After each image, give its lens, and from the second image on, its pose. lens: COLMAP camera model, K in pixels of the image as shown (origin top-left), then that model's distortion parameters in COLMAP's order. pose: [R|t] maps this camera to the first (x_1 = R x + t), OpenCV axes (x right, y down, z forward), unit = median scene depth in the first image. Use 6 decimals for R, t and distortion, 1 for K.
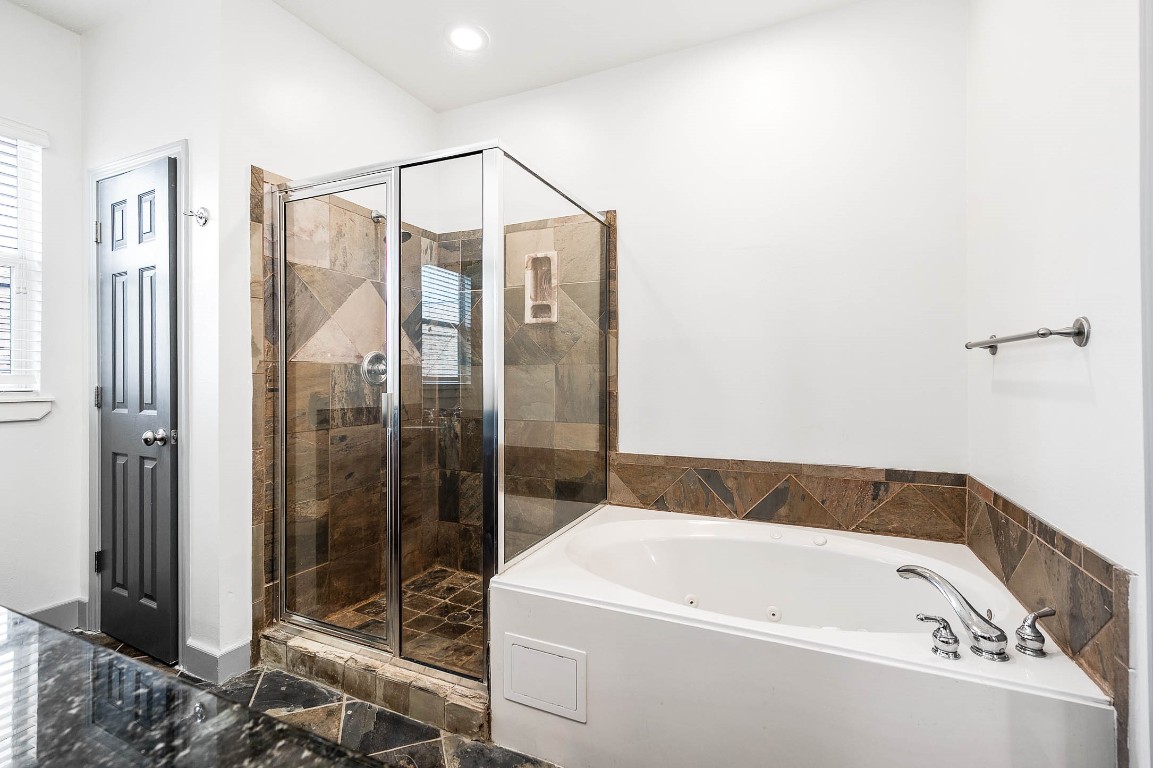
lens RADIAL K [[505.5, 0, 578.5], [0, 505.5, 376.3], [0, 0, 1]] dist [0.001632, -0.000017]
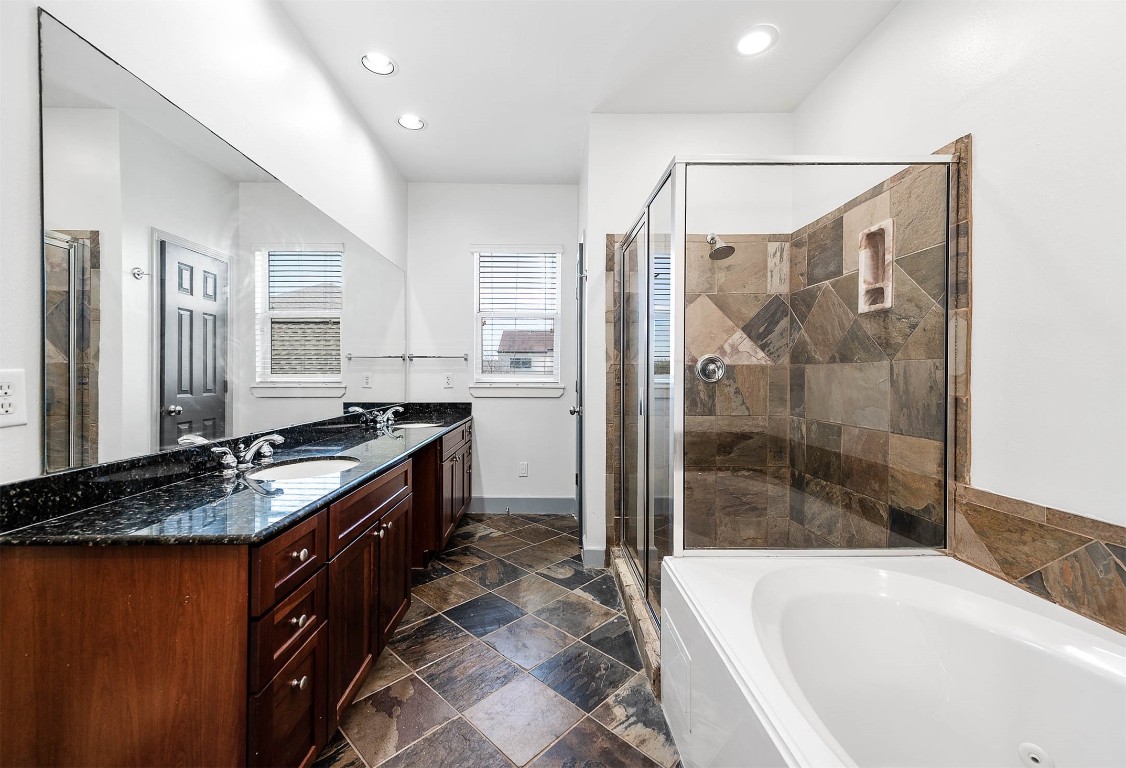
lens RADIAL K [[454.0, 0, 561.6], [0, 454.0, 380.2], [0, 0, 1]] dist [-0.001836, -0.000269]
pose [[0.425954, 0.011251, -0.904675, 0.391693], [-0.004177, 0.999936, 0.010469, 0.001817], [0.904735, -0.000681, 0.425974, 0.231574]]
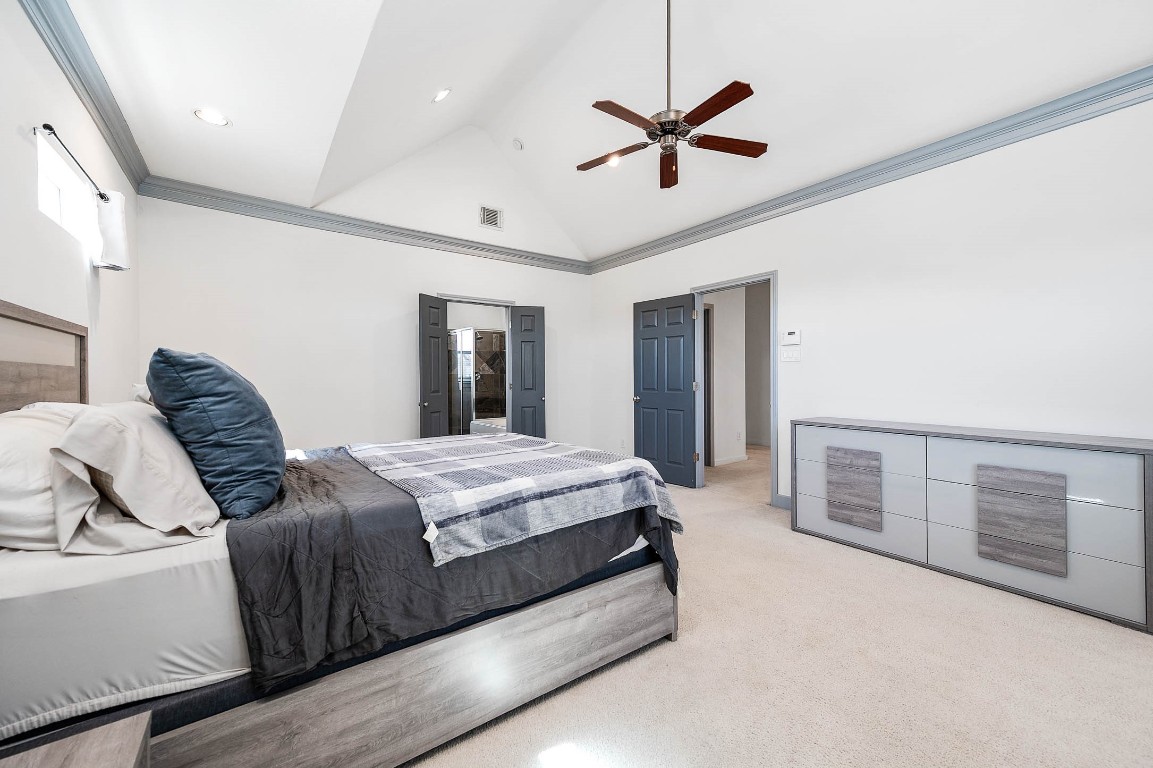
lens RADIAL K [[449.2, 0, 576.1], [0, 449.2, 382.8], [0, 0, 1]] dist [0.003848, 0.000585]
pose [[0.862896, 0.000327, -0.505381, 1.720900], [0.003891, 0.999966, 0.007291, 0.016594], [0.505366, -0.008258, 0.862866, -1.296440]]
